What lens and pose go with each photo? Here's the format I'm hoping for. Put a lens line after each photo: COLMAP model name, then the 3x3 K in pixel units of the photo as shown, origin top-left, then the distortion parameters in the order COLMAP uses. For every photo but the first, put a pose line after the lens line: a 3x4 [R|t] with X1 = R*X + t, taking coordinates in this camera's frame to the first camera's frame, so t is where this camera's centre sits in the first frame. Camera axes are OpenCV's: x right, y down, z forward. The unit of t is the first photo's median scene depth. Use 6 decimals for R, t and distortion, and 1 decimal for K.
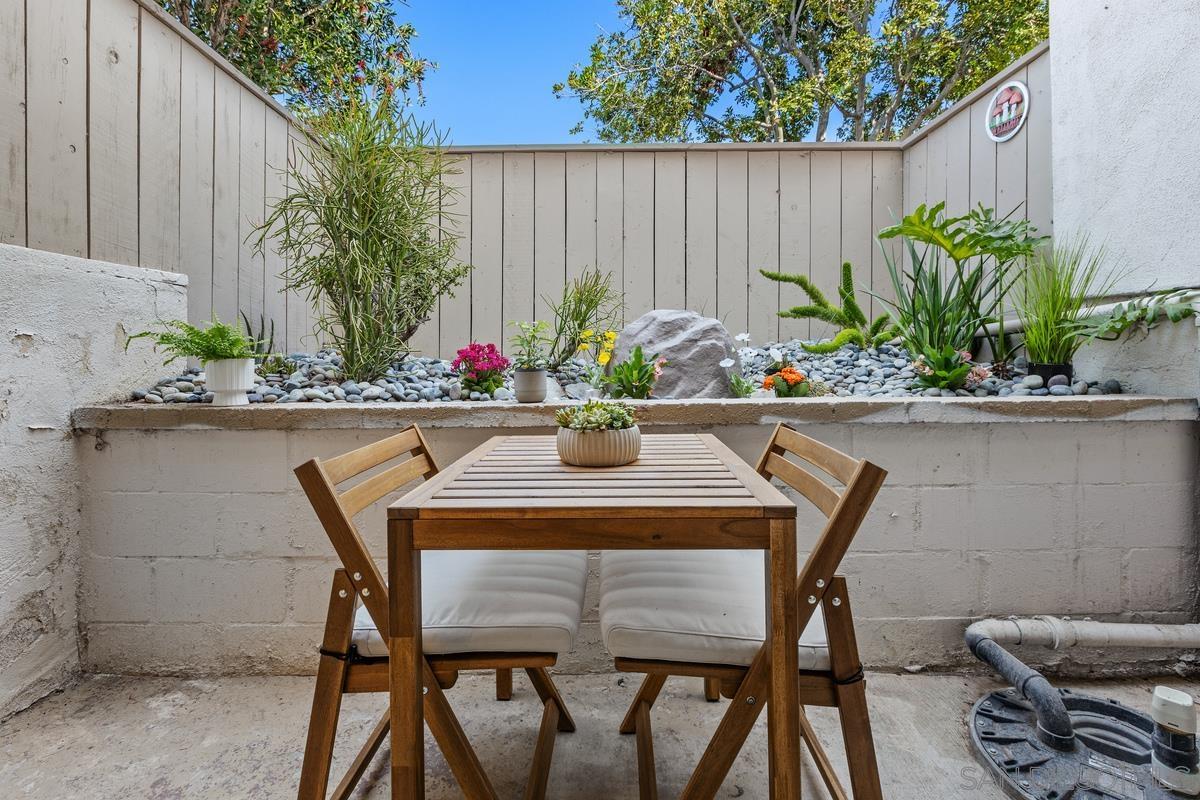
lens RADIAL K [[541.1, 0, 600.8], [0, 541.1, 347.0], [0, 0, 1]] dist [0.004073, -0.001209]
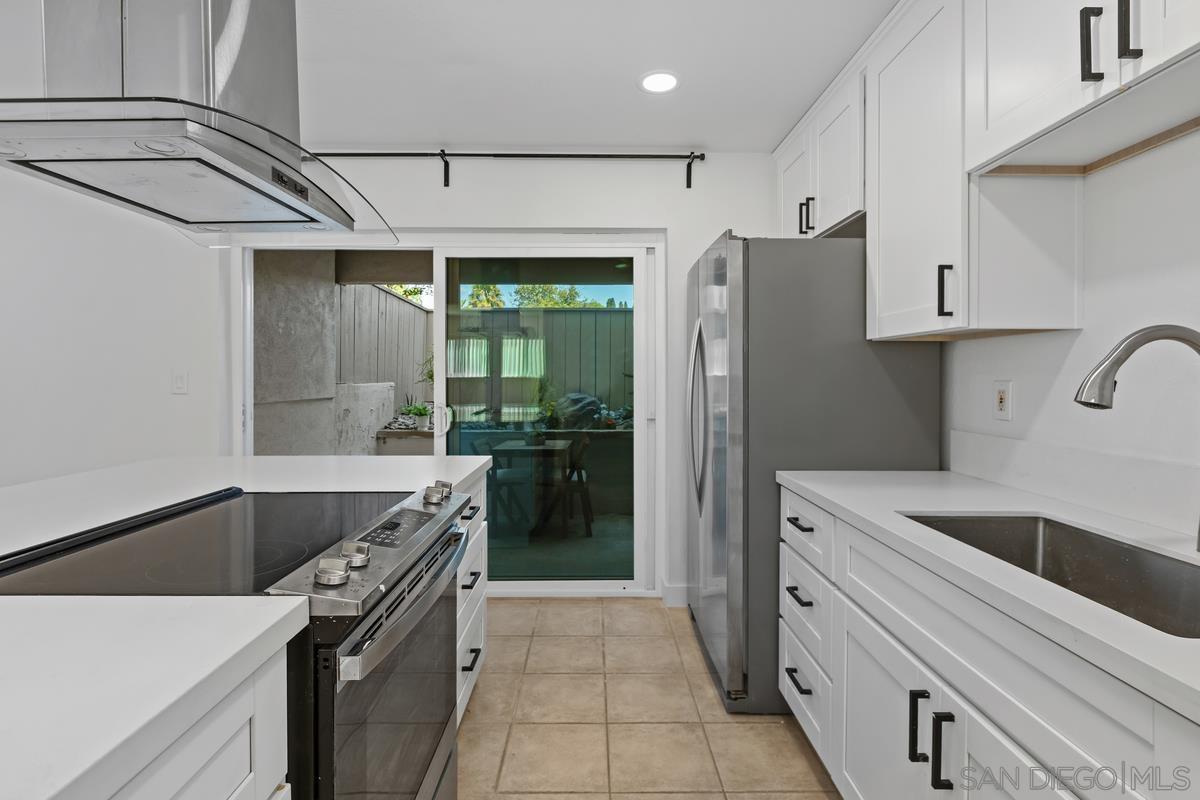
lens RADIAL K [[569.8, 0, 600.2], [0, 569.8, 381.6], [0, 0, 1]] dist [-0.003812, 0.000054]
pose [[0.999929, 0.010941, 0.004721, 0.239703], [-0.011001, 0.999857, 0.012844, -0.170541], [-0.004579, -0.012895, 0.999906, -1.718507]]
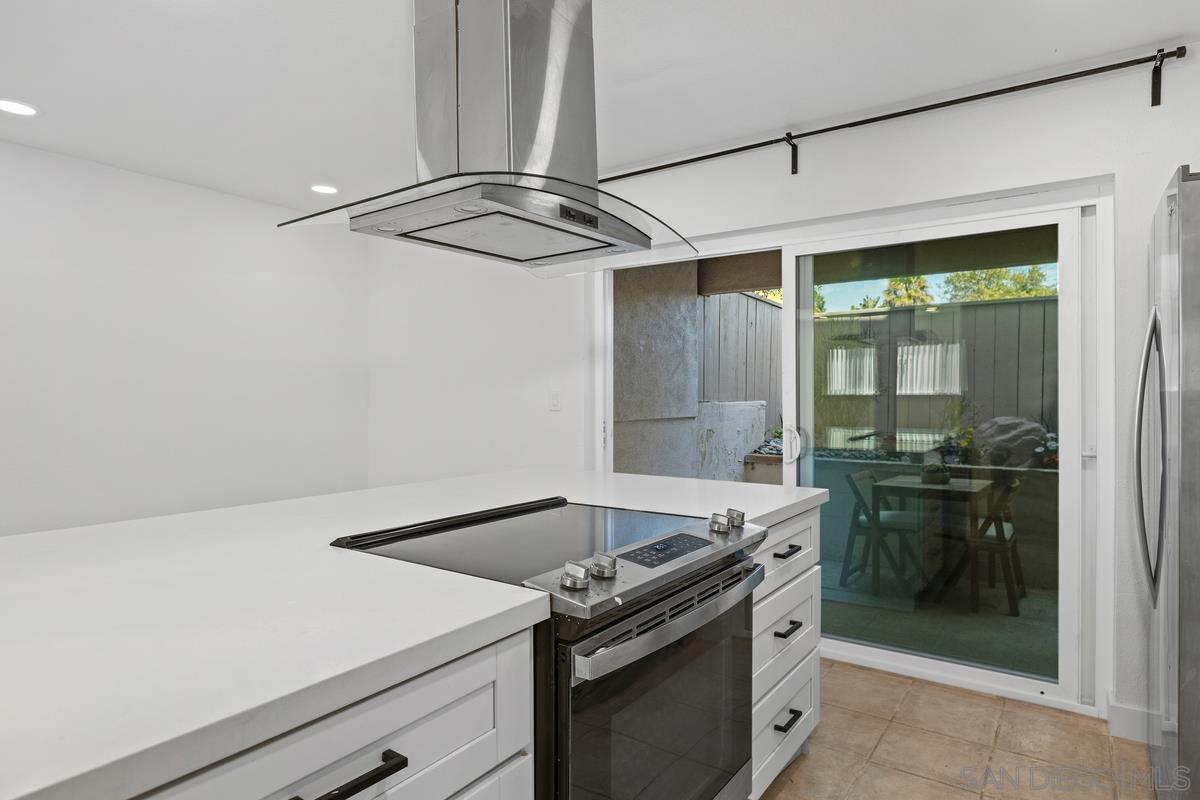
lens RADIAL K [[680.9, 0, 598.3], [0, 680.9, 401.2], [0, 0, 1]] dist [-0.005250, -0.000788]
pose [[0.811235, 0.014737, -0.584534, 0.367137], [-0.003919, 0.999797, 0.019767, -0.173406], [0.584707, -0.013745, 0.811128, -1.727993]]
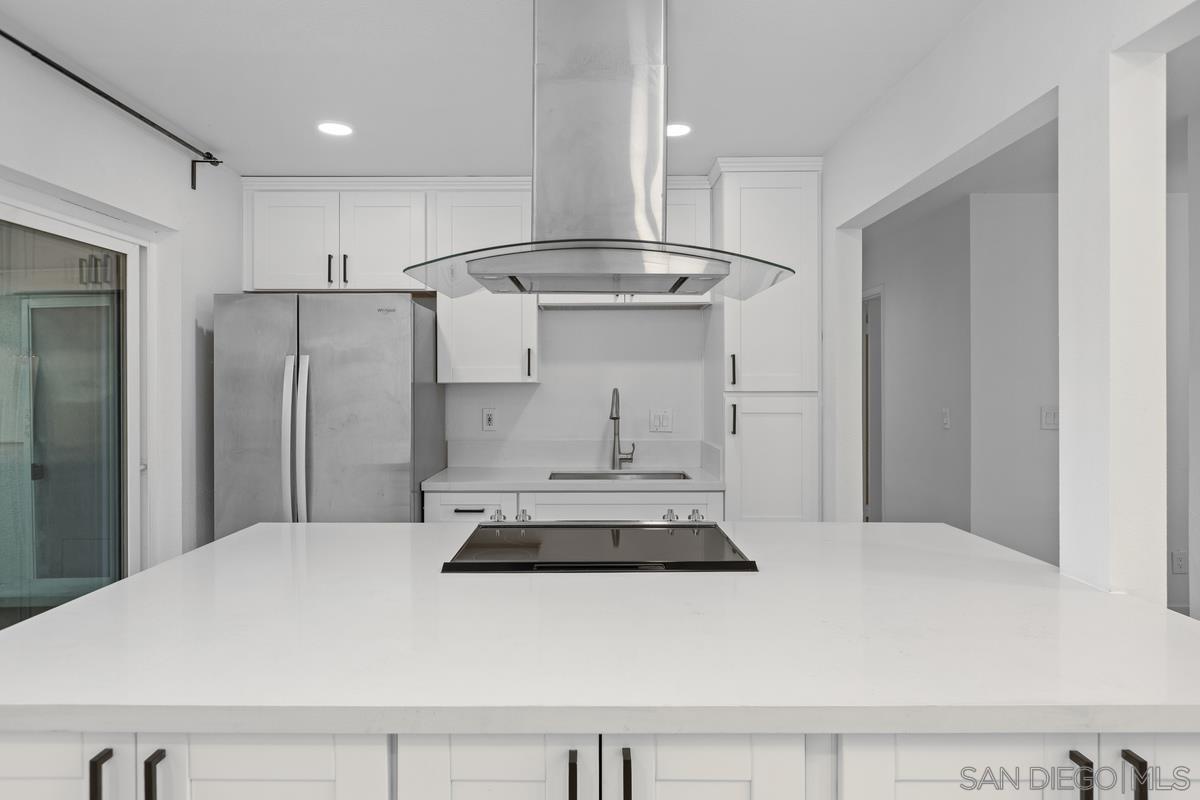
lens RADIAL K [[711.2, 0, 593.9], [0, 711.2, 395.9], [0, 0, 1]] dist [-0.015652, 0.000303]
pose [[-0.002694, -0.003463, 0.999990, -0.948487], [-0.002103, 0.999992, 0.003458, -0.205617], [-0.999994, -0.002094, -0.002701, -1.179292]]
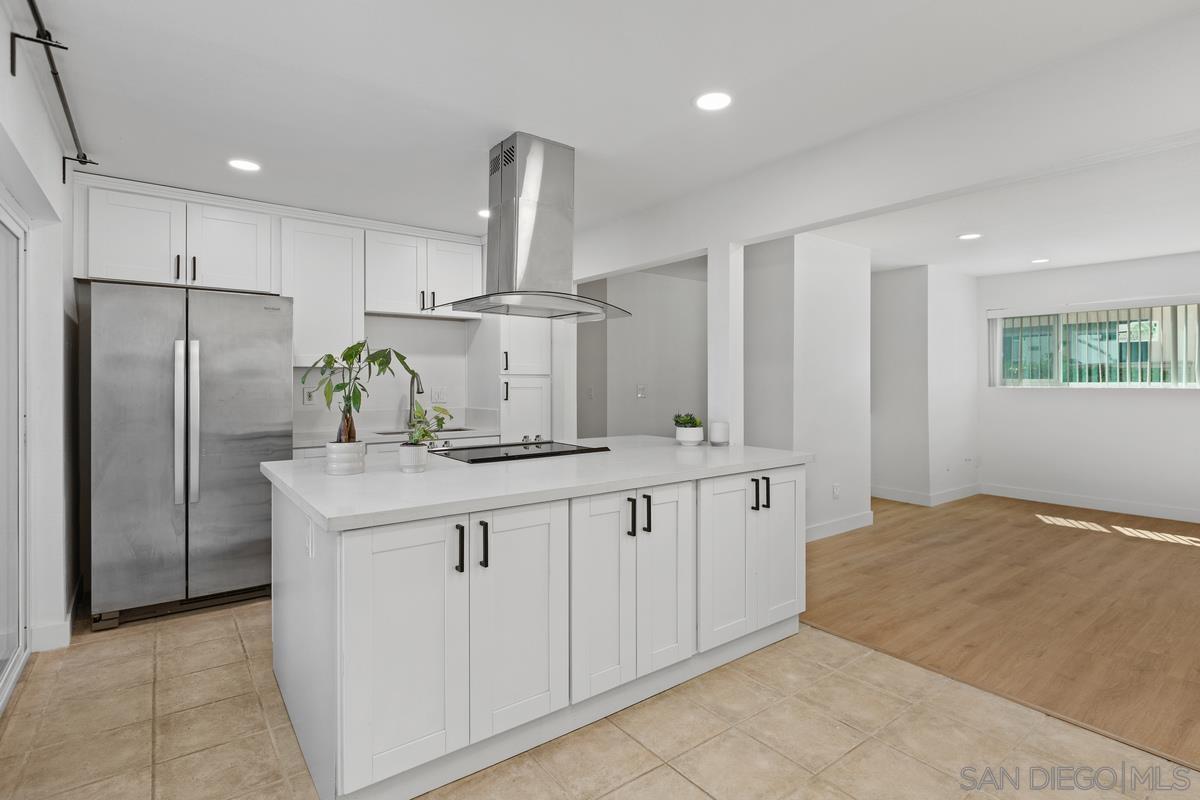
lens RADIAL K [[588.1, 0, 611.2], [0, 588.1, 390.9], [0, 0, 1]] dist [-0.003414, -0.001194]
pose [[-0.610380, -0.001979, 0.792106, -1.267190], [0.003897, 0.999977, 0.005501, -0.163814], [-0.792099, 0.006444, -0.610358, -0.544563]]
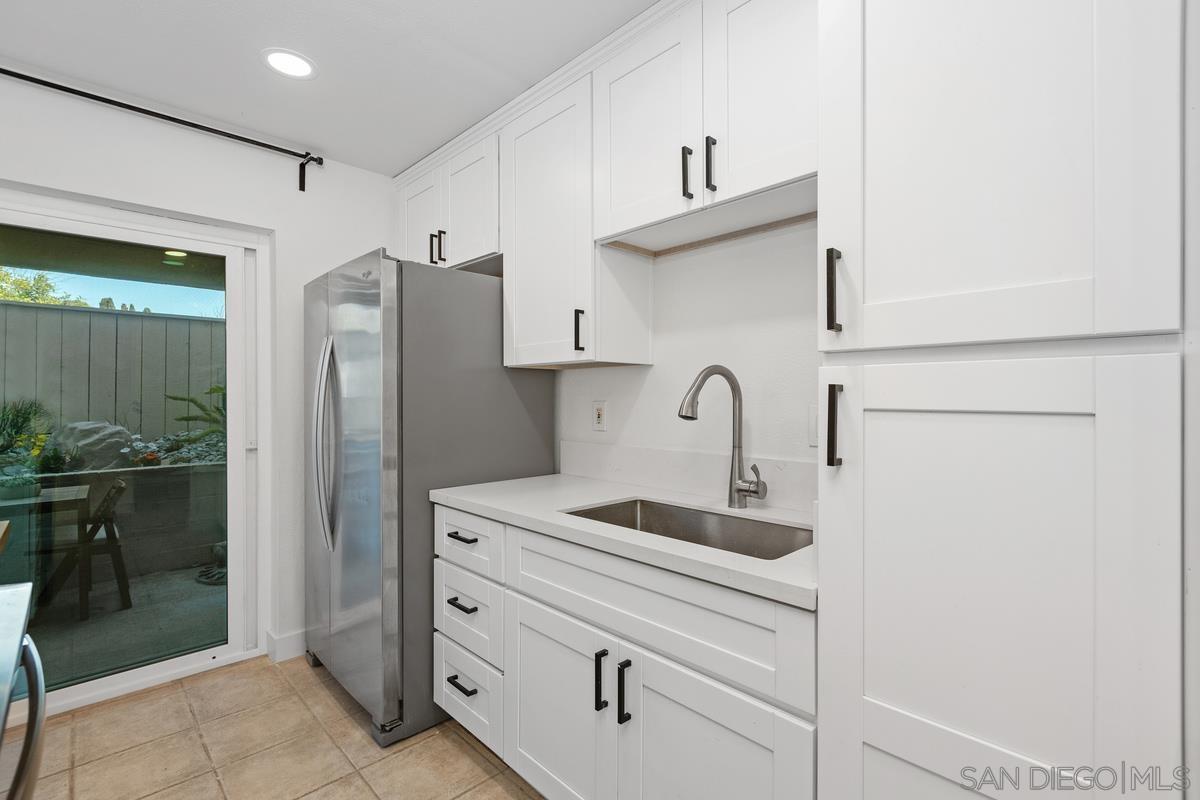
lens RADIAL K [[541.1, 0, 599.5], [0, 541.1, 398.0], [0, 0, 1]] dist [0.004073, -0.001209]
pose [[0.721582, 0.006629, 0.692298, 0.112018], [-0.007205, 0.999972, -0.002066, -0.171557], [-0.692292, -0.003497, 0.721609, -1.649261]]
